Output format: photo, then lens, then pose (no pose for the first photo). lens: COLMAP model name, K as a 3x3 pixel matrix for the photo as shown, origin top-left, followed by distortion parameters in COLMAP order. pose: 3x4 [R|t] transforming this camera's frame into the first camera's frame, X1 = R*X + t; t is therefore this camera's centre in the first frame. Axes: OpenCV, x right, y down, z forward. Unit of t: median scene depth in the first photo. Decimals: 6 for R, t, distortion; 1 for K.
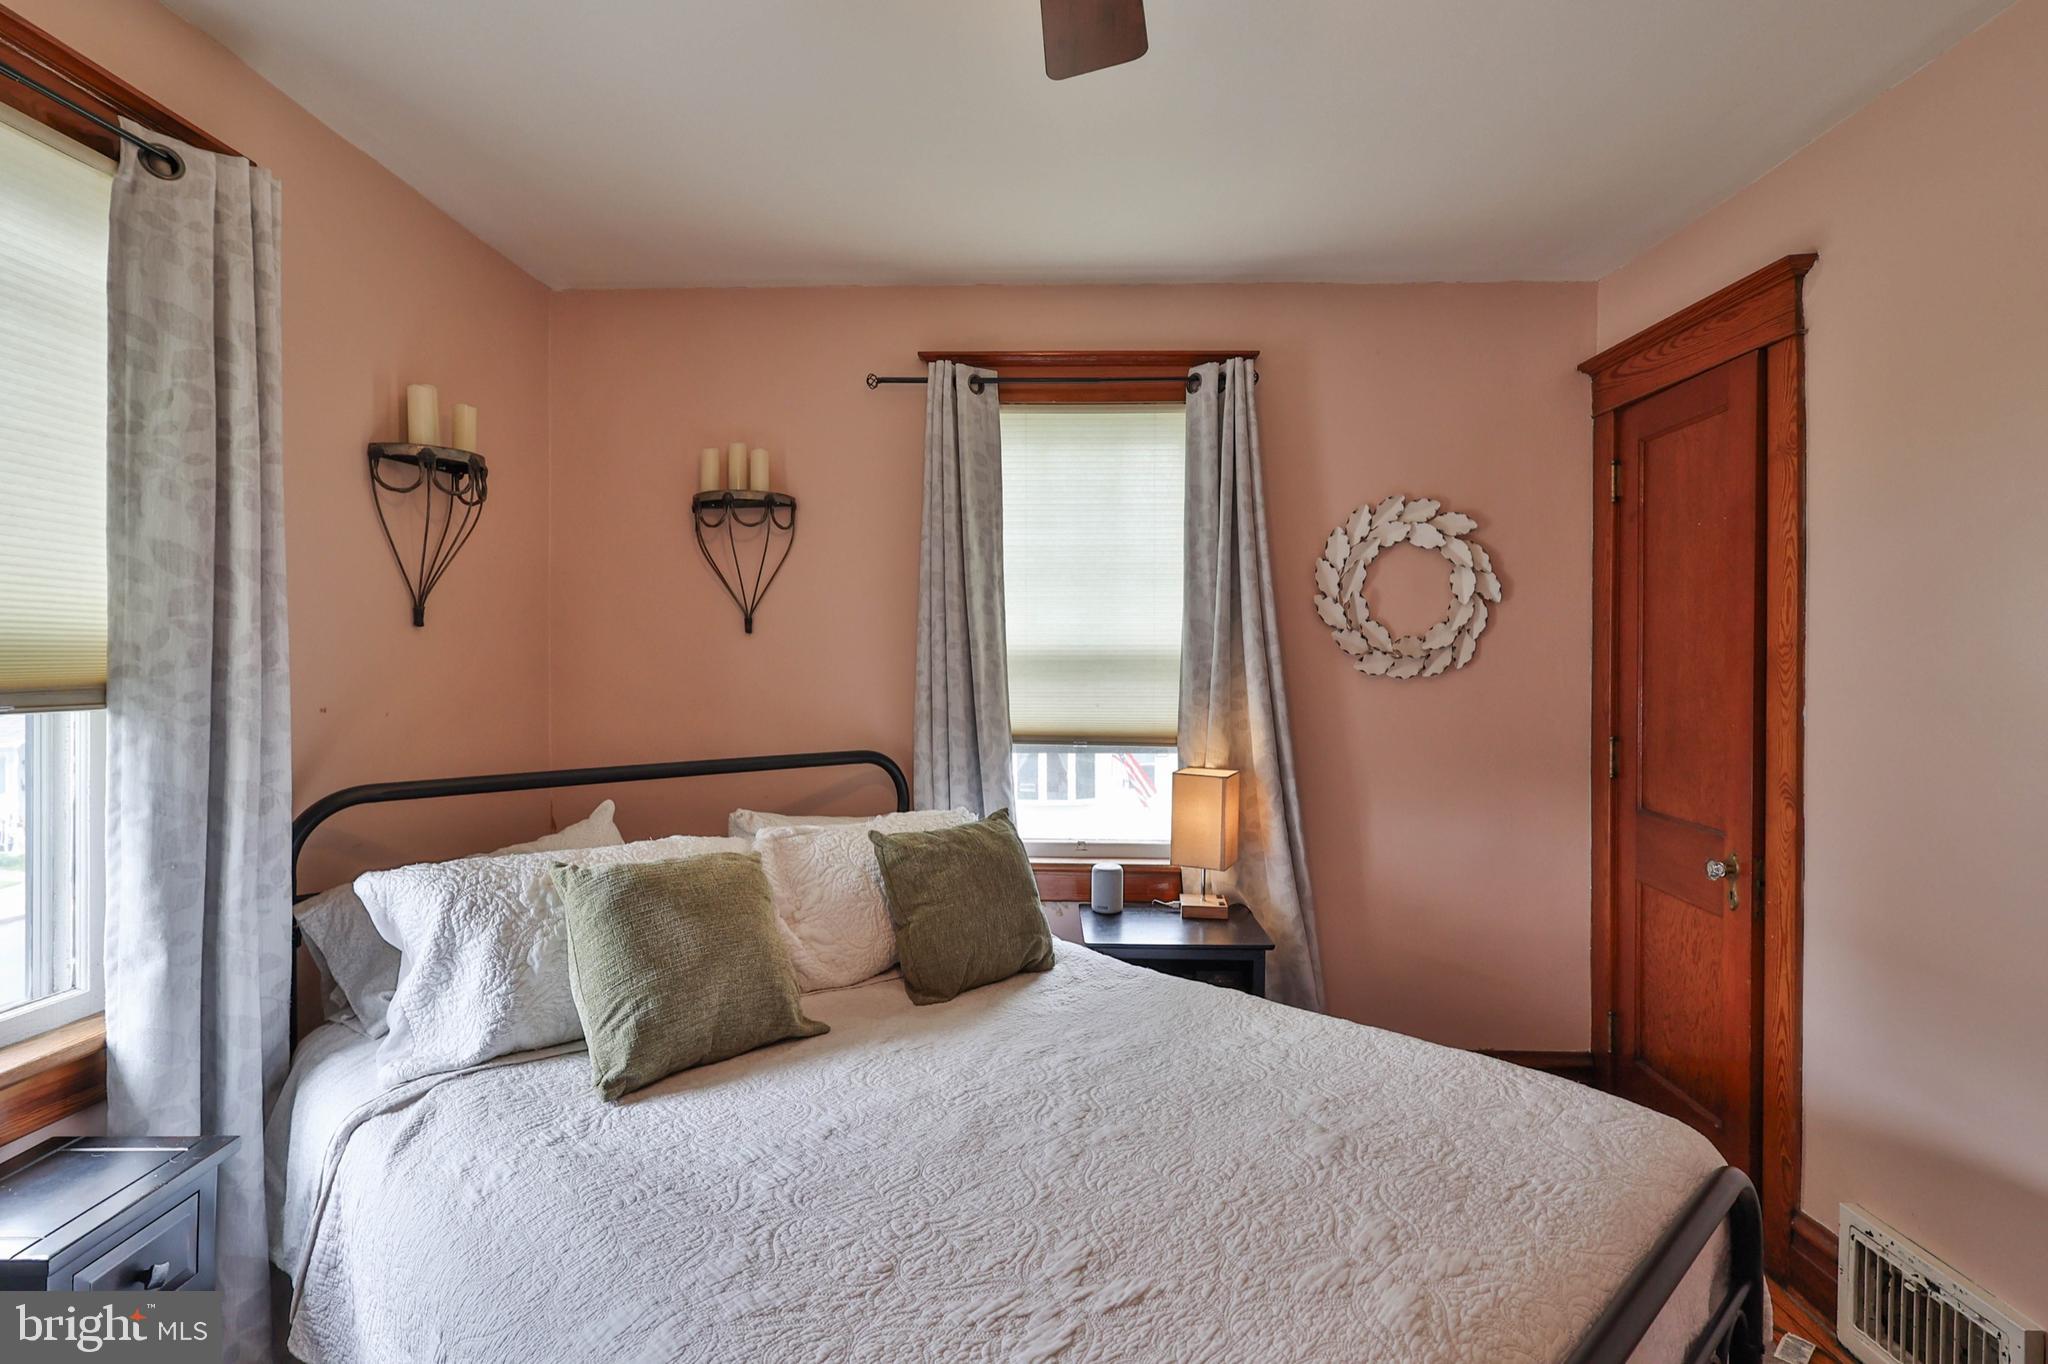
lens RADIAL K [[1012.0, 0, 1015.4], [0, 1012.0, 666.7], [0, 0, 1]] dist [-0.000072, 0.000972]
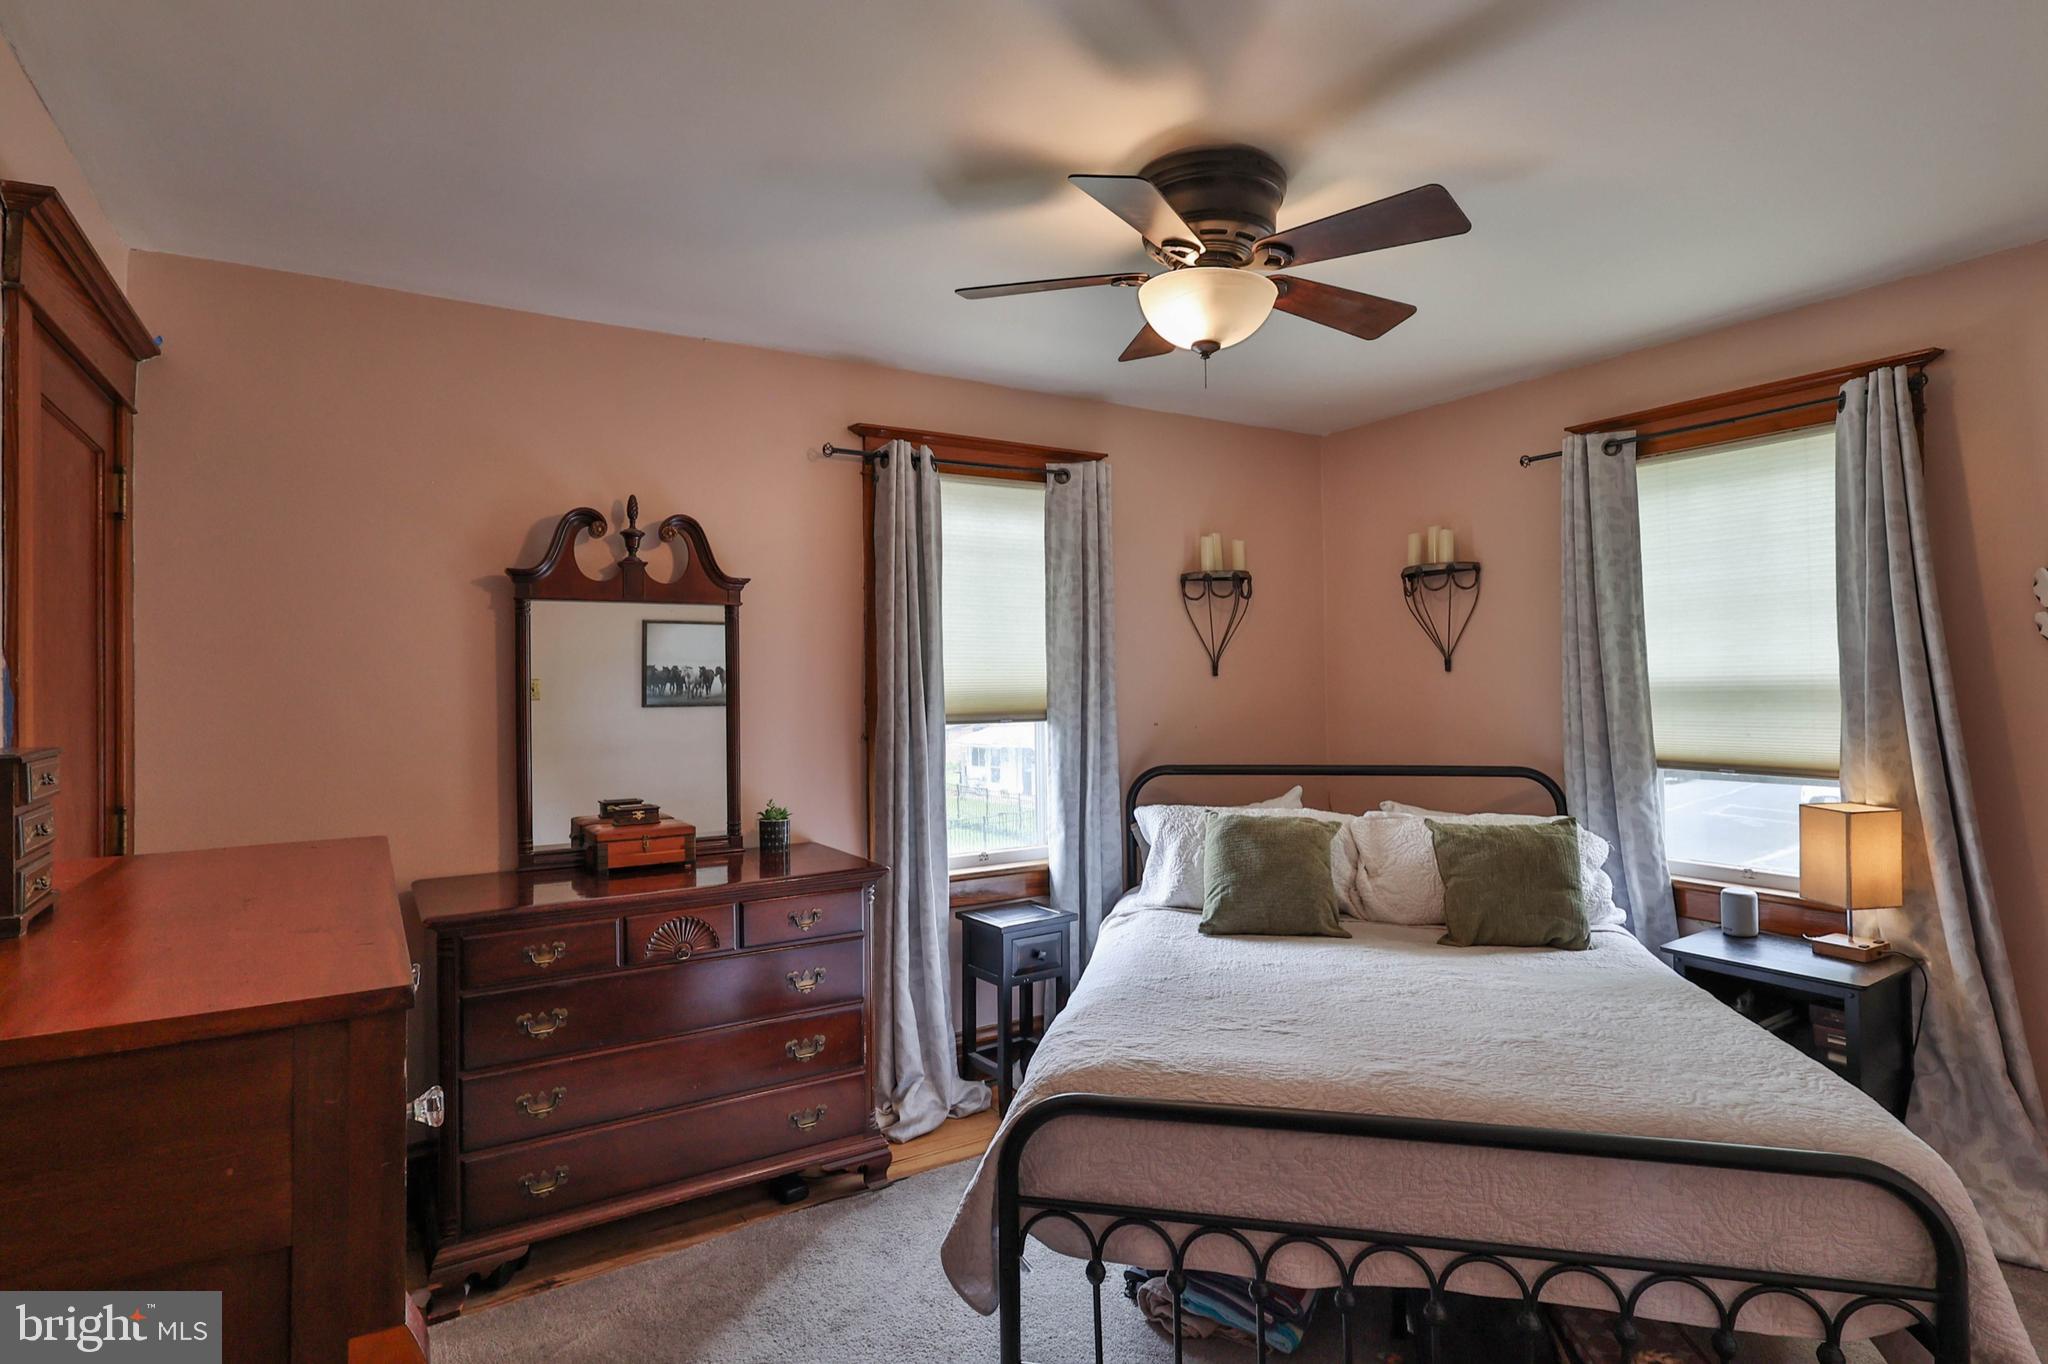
lens RADIAL K [[1012.0, 0, 1001.4], [0, 1012.0, 687.3], [0, 0, 1]] dist [-0.000072, 0.000972]
pose [[0.549362, -0.010539, -0.835518, 0.698395], [0.011672, 0.999920, -0.004938, -0.018564], [0.835503, -0.007040, 0.549441, -0.251530]]
